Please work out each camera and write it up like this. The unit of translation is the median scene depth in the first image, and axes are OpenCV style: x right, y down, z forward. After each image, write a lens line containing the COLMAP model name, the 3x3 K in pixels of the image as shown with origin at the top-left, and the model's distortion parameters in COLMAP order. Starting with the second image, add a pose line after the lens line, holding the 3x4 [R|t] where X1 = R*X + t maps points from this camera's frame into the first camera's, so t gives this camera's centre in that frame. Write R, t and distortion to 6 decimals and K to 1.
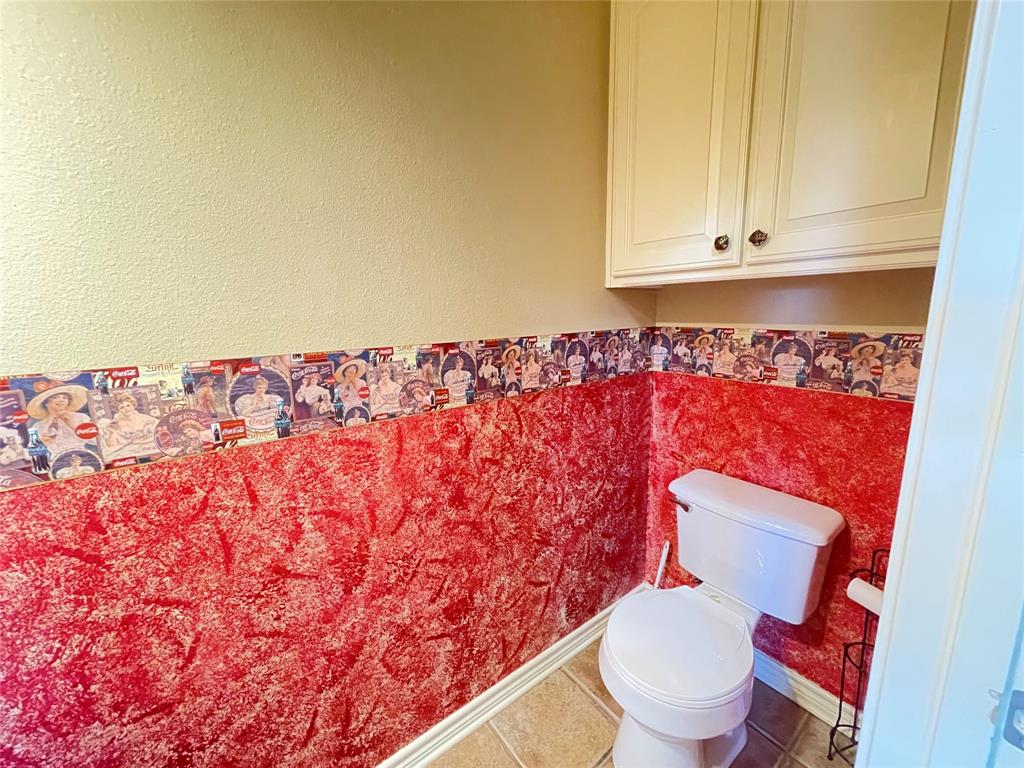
lens RADIAL K [[415.6, 0, 529.1], [0, 415.6, 393.4], [0, 0, 1]] dist [-0.001662, -0.000447]
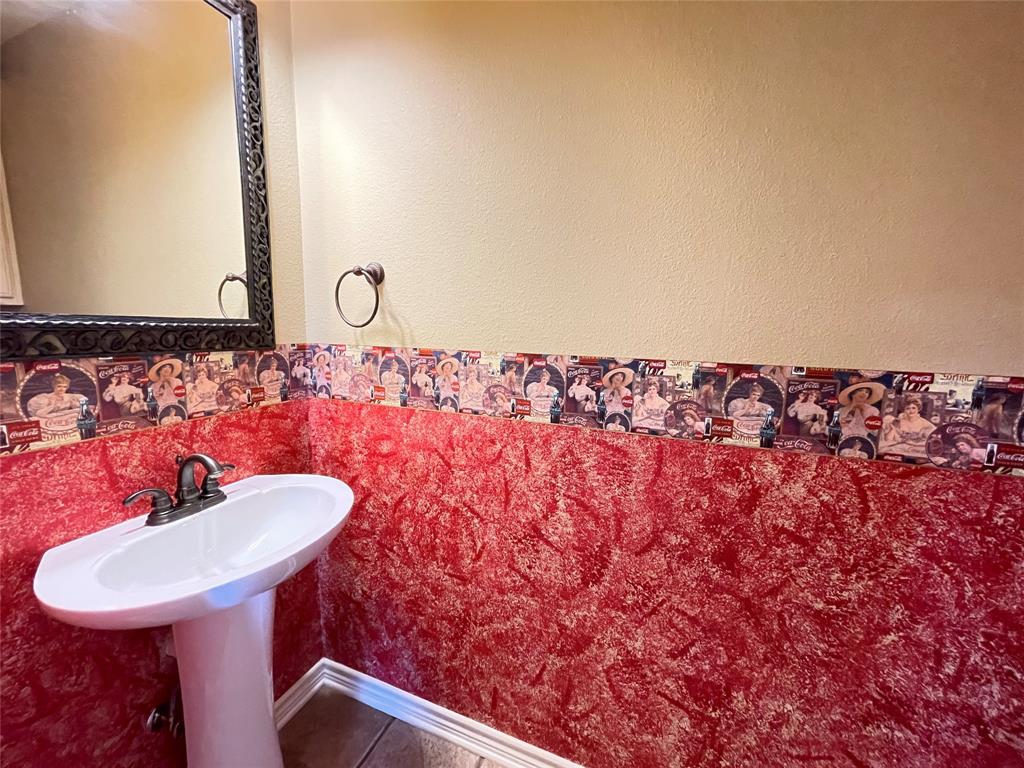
lens RADIAL K [[415.6, 0, 510.0], [0, 415.6, 383.2], [0, 0, 1]] dist [-0.001662, -0.000447]
pose [[0.487029, 0.163304, -0.857983, 0.317617], [-0.203286, 0.976579, 0.070482, -0.058289], [0.849398, 0.140089, 0.508820, 0.247412]]
